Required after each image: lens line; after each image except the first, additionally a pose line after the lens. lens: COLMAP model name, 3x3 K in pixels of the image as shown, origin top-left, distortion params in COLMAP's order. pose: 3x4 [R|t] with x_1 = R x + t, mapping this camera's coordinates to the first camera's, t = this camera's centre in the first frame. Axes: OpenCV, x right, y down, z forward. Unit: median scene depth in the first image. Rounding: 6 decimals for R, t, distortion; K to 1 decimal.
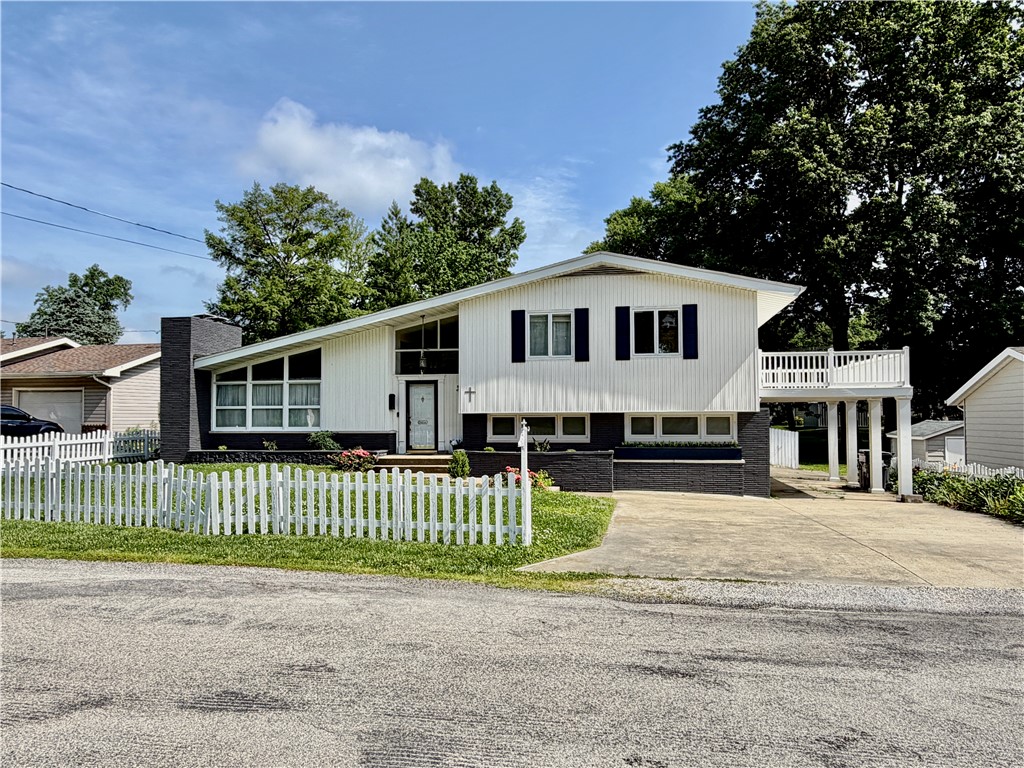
lens RADIAL K [[755.8, 0, 512.0], [0, 755.8, 384.0], [0, 0, 1]] dist [-0.005888, -0.001537]
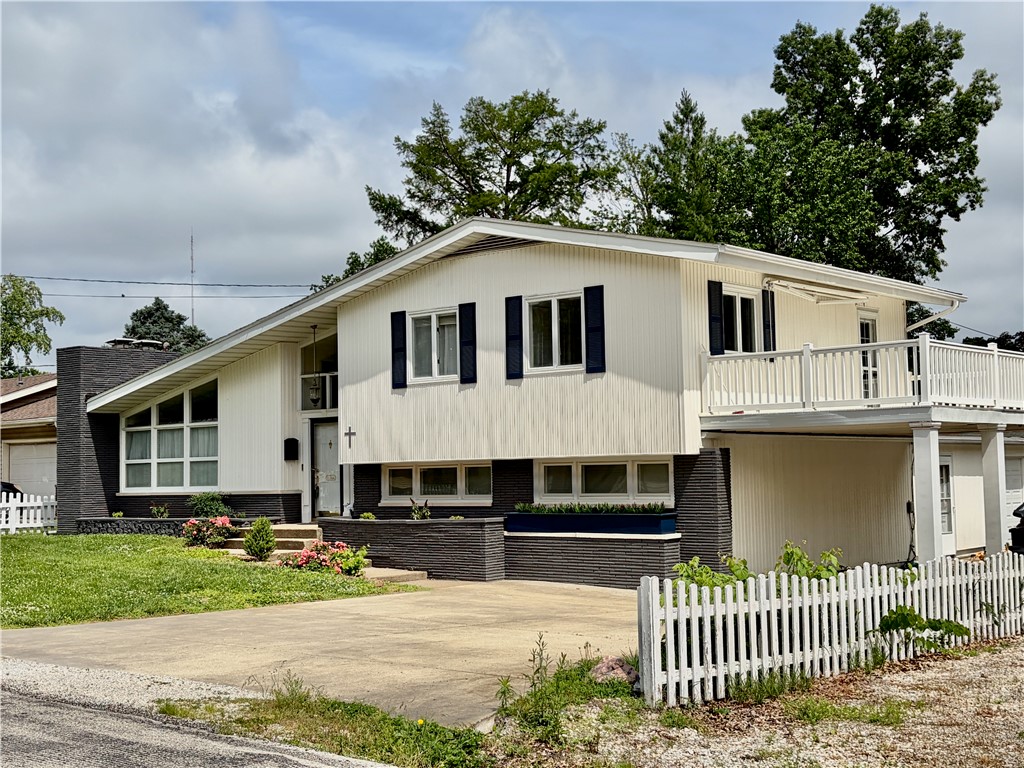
lens RADIAL K [[1394.3, 0, 512.0], [0, 1394.3, 384.0], [0, 0, 1]] dist [0.105019, -0.066020]
pose [[0.869661, -0.046561, -0.491449, 0.670747], [0.044145, 0.998889, -0.016518, -0.006645], [0.491672, -0.007330, 0.870750, -0.042271]]
